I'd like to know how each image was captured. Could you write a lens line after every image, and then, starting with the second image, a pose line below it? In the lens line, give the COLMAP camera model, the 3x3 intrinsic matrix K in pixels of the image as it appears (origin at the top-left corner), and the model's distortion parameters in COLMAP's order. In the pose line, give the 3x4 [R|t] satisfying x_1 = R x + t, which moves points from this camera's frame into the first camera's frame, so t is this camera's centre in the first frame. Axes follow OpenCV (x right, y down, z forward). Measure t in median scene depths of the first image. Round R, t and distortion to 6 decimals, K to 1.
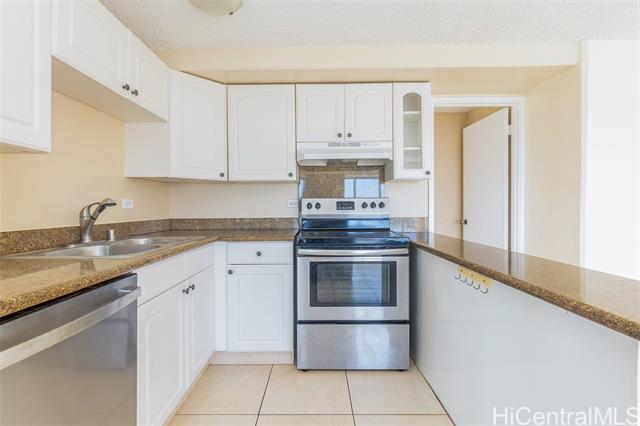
lens RADIAL K [[296.2, 0, 317.2], [0, 296.2, 209.5], [0, 0, 1]] dist [-0.003248, -0.000550]
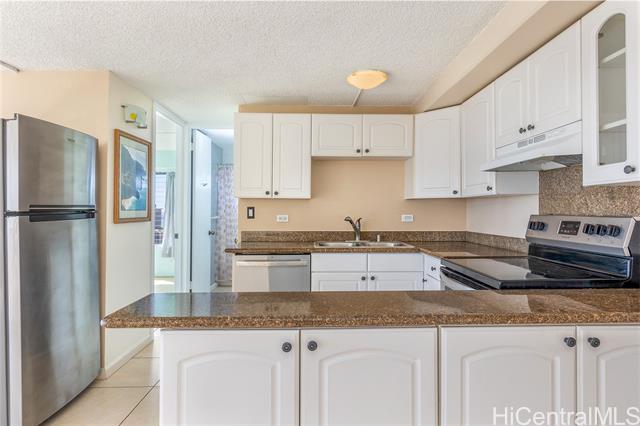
lens RADIAL K [[364.2, 0, 319.8], [0, 364.2, 208.9], [0, 0, 1]] dist [0.008110, 0.001073]
pose [[0.028559, 0.002027, -0.999590, 0.953030], [-0.009217, 0.999956, 0.001764, -0.055420], [0.999550, 0.009163, 0.028577, 0.477566]]
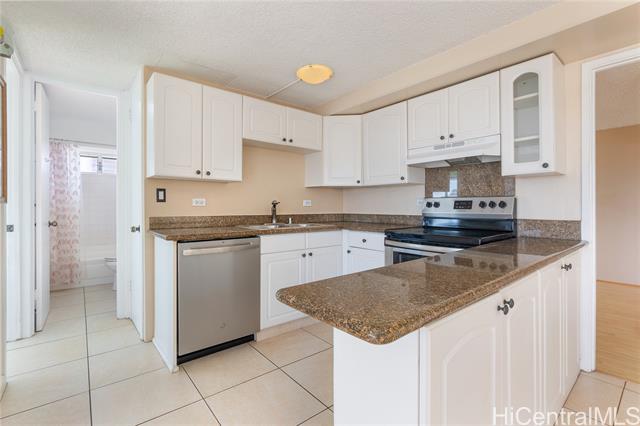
lens RADIAL K [[296.2, 0, 319.8], [0, 296.2, 208.1], [0, 0, 1]] dist [-0.003248, -0.000550]
pose [[0.638492, 0.013034, -0.769518, 0.605607], [-0.012917, 0.999897, 0.006219, -0.002380], [0.769520, 0.005969, 0.638595, -0.003792]]
